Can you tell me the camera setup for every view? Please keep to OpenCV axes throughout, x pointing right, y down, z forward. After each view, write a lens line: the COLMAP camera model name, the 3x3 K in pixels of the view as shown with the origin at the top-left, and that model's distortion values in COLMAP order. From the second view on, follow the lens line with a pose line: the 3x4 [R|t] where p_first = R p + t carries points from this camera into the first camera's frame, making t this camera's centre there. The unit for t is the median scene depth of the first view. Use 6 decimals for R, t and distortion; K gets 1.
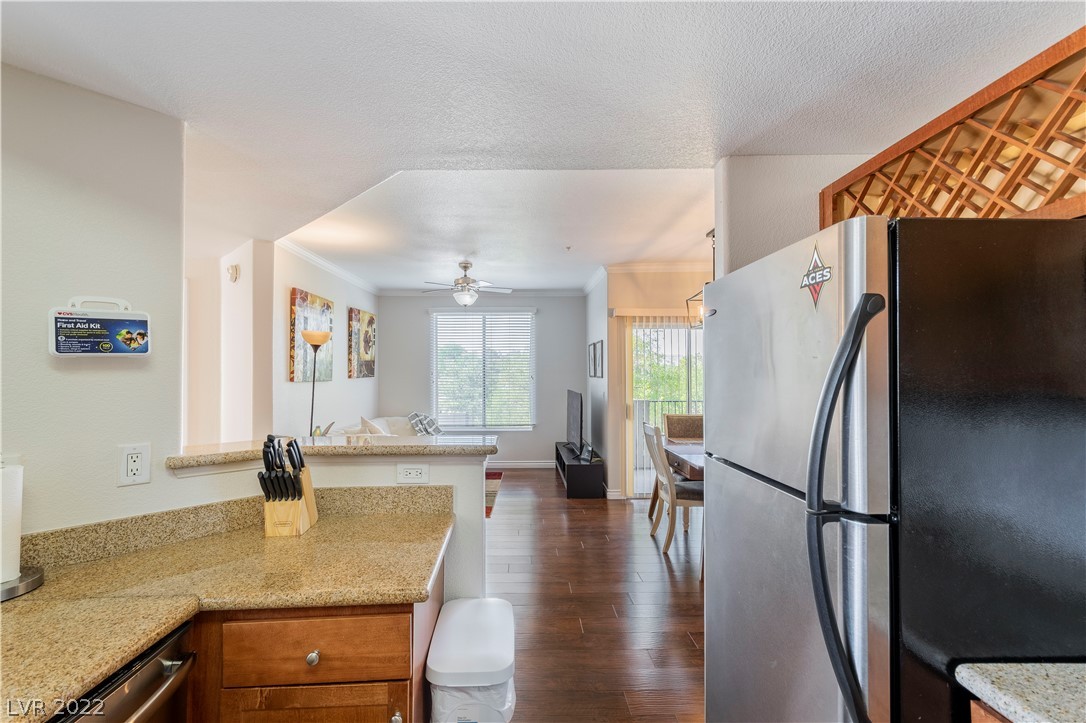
lens RADIAL K [[482.6, 0, 537.0], [0, 482.6, 362.4], [0, 0, 1]] dist [0.011944, -0.004179]
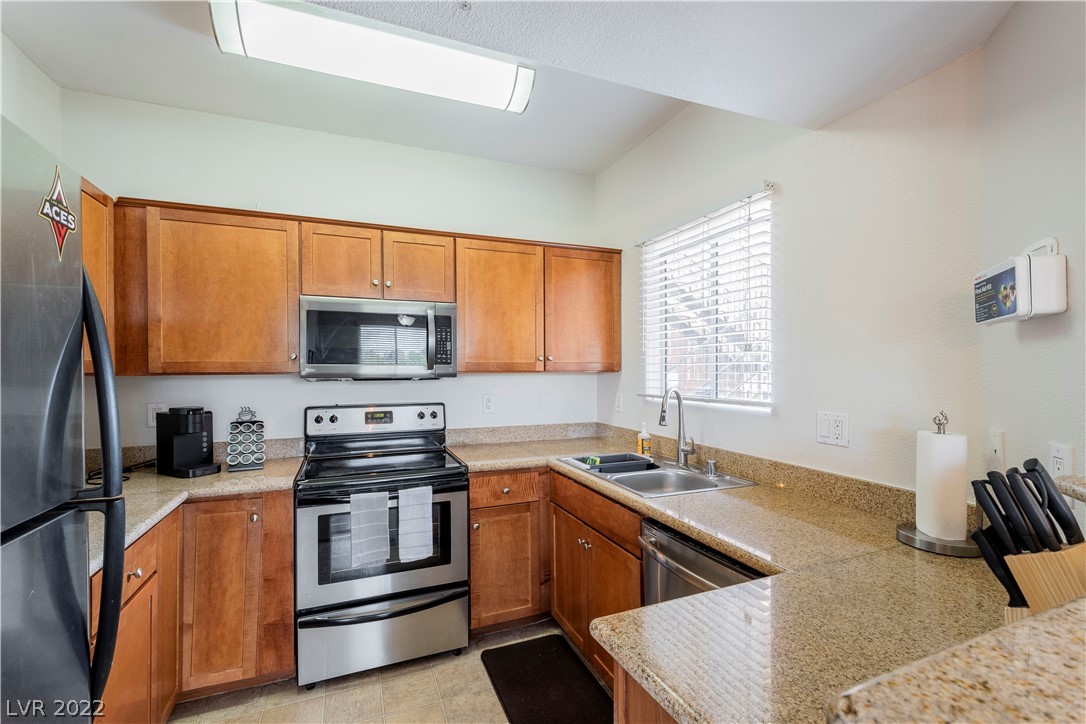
lens RADIAL K [[482.6, 0, 542.9], [0, 482.6, 364.0], [0, 0, 1]] dist [0.011944, -0.004179]
pose [[-0.934145, 0.005144, -0.356856, 0.090528], [0.014634, 0.999607, -0.023899, 0.057238], [0.356593, -0.027547, -0.933854, 1.288747]]
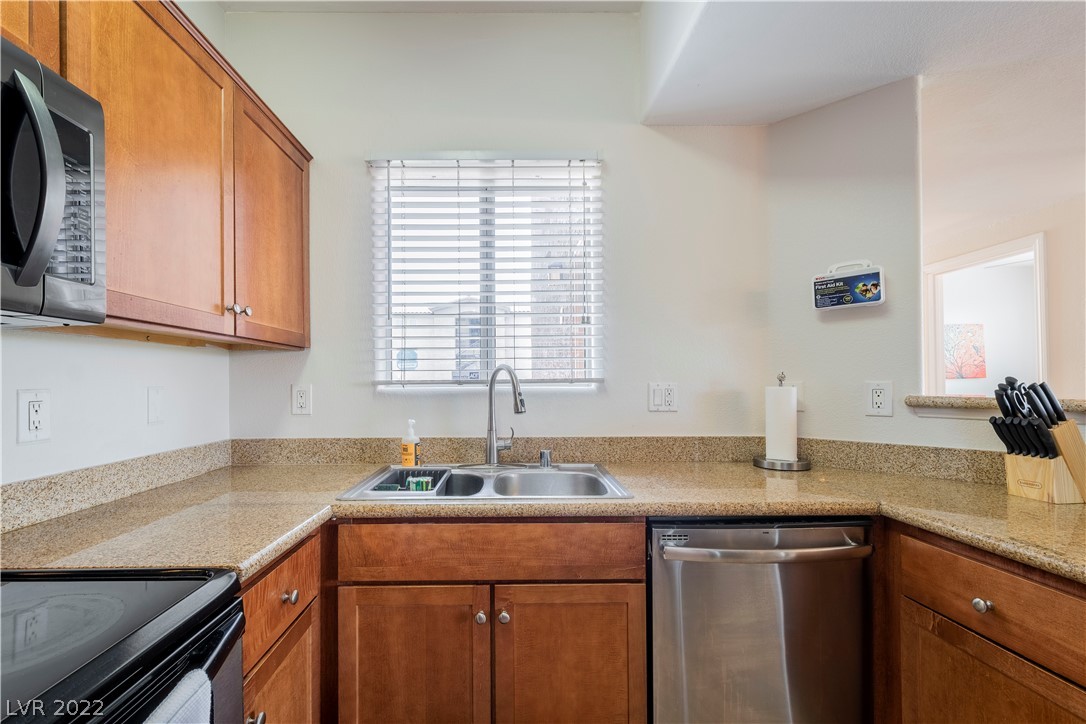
lens RADIAL K [[482.6, 0, 512.6], [0, 482.6, 375.8], [0, 0, 1]] dist [0.011944, -0.004179]
pose [[-0.006735, -0.005003, -0.999965, 0.317388], [0.025661, 0.999657, -0.005175, 0.129331], [0.999648, -0.025695, -0.006605, 0.122587]]
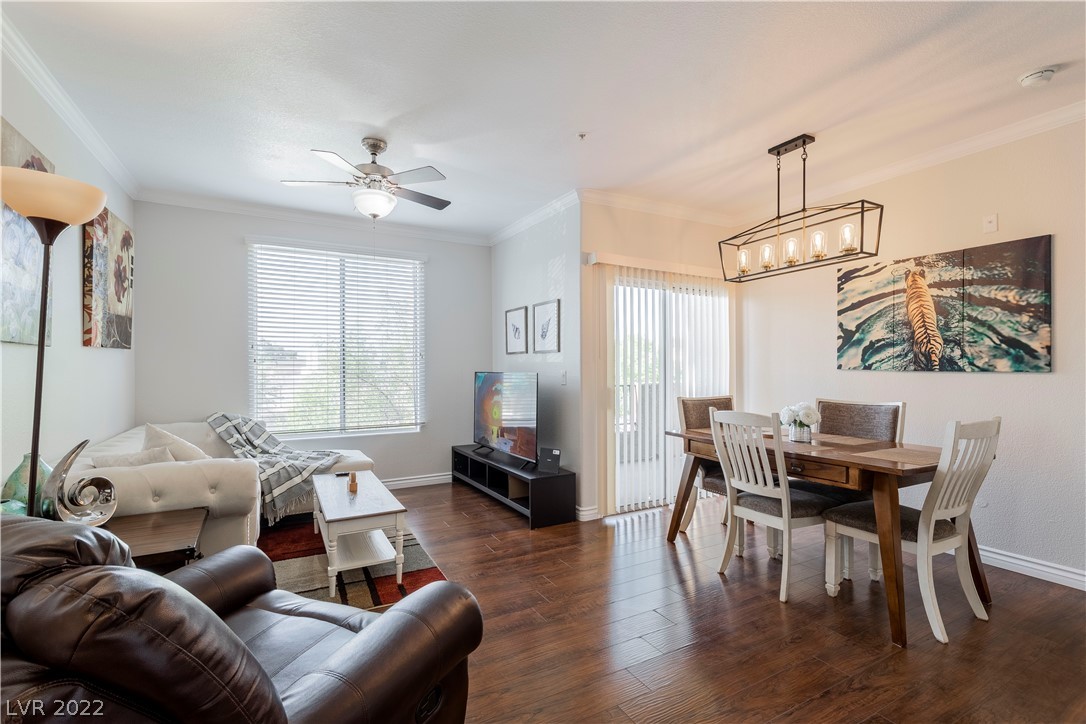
lens RADIAL K [[482.6, 0, 541.5], [0, 482.6, 365.3], [0, 0, 1]] dist [0.011944, -0.004179]
pose [[0.882228, 0.001233, 0.470820, -0.820504], [-0.008995, 0.999858, 0.014236, 0.153968], [-0.470736, -0.016794, 0.882114, 1.384854]]
